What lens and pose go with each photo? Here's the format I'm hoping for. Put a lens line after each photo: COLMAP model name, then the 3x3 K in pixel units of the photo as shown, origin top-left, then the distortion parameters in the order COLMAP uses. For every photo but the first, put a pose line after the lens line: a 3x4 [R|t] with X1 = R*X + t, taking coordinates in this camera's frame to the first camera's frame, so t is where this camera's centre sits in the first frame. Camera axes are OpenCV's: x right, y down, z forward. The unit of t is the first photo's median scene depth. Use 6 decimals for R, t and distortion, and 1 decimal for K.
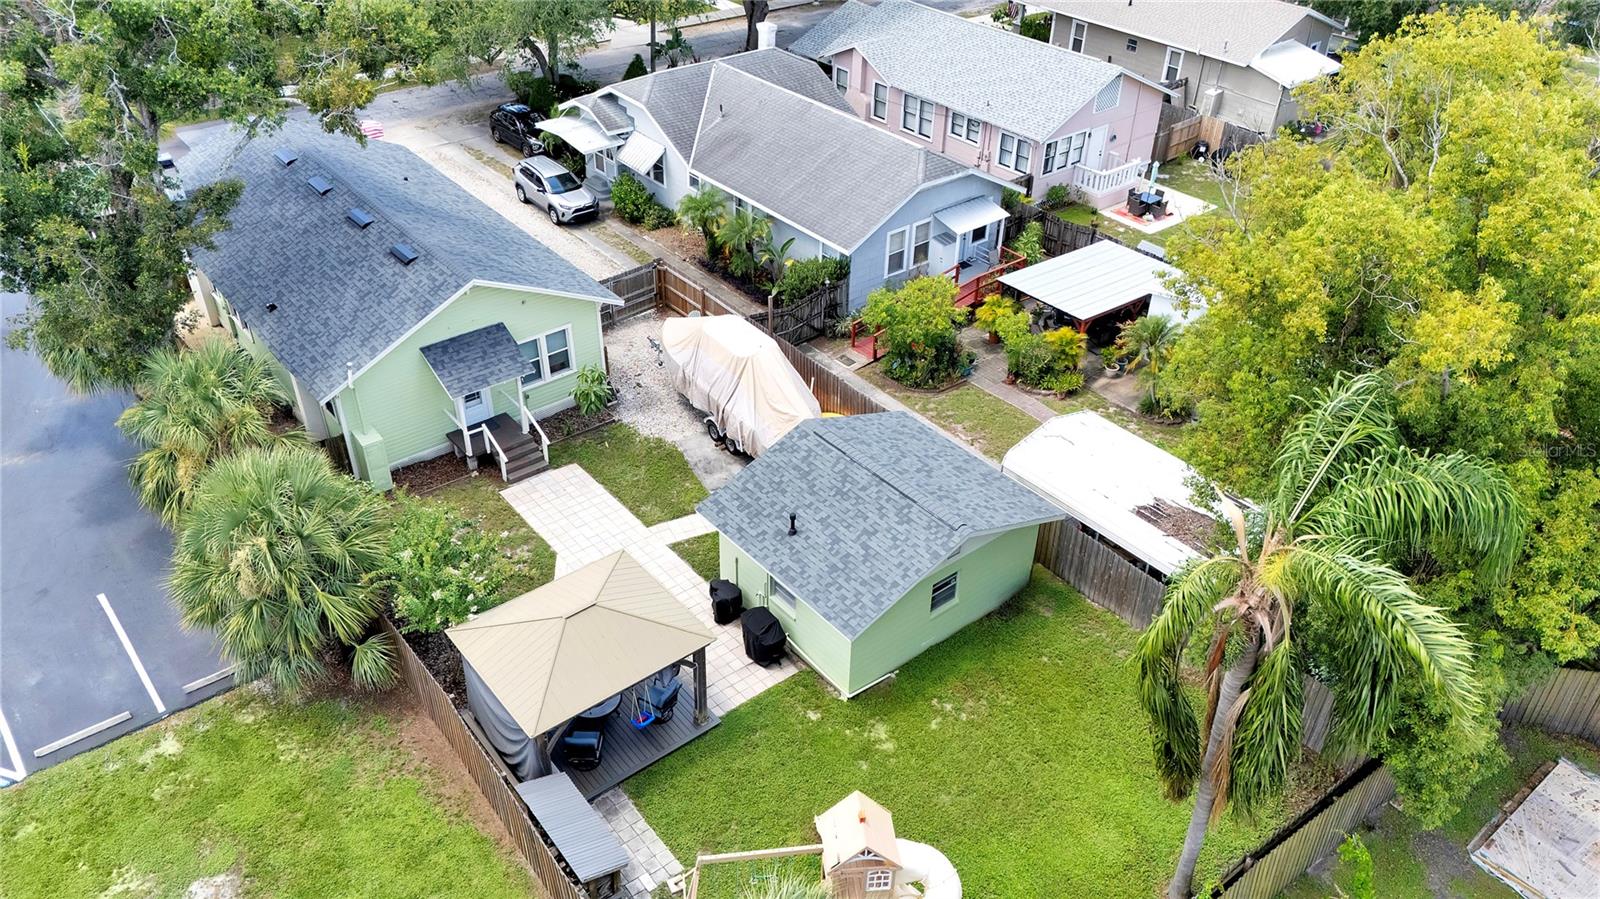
lens RADIAL K [[1170.7, 0, 800.0], [0, 1170.7, 449.5], [0, 0, 1]] dist [0.005151, 0.001109]
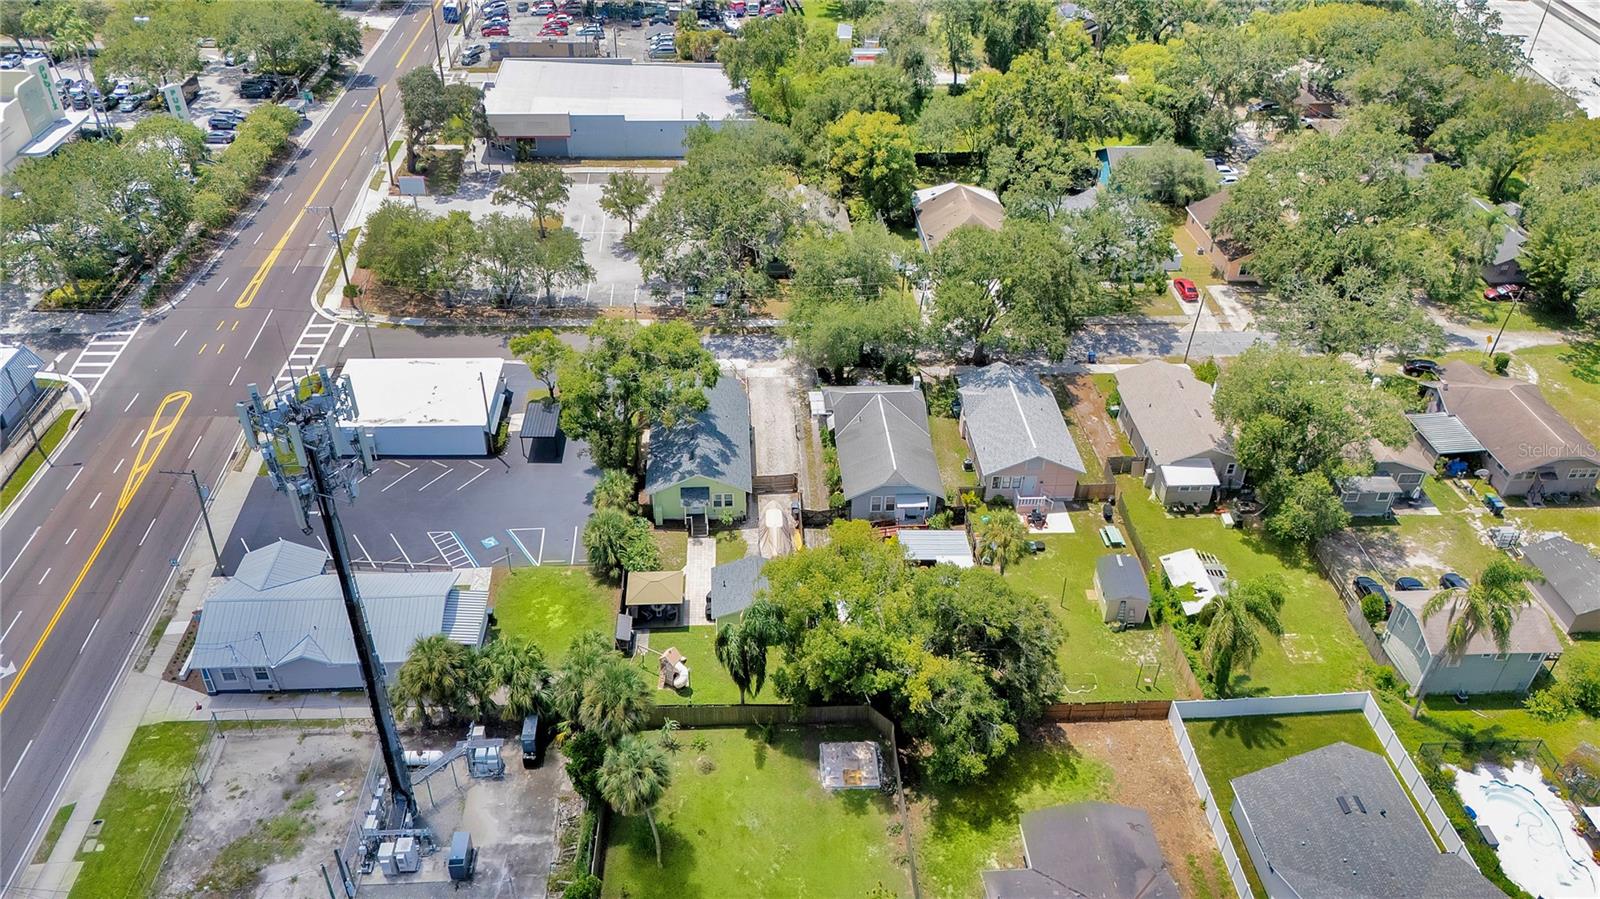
lens RADIAL K [[1170.7, 0, 800.0], [0, 1170.7, 449.5], [0, 0, 1]] dist [0.005151, 0.001109]
pose [[0.818203, 0.339874, -0.463714, 1.324859], [-0.338508, 0.936719, 0.089275, -0.556785], [0.464712, 0.083926, 0.881476, -1.577670]]
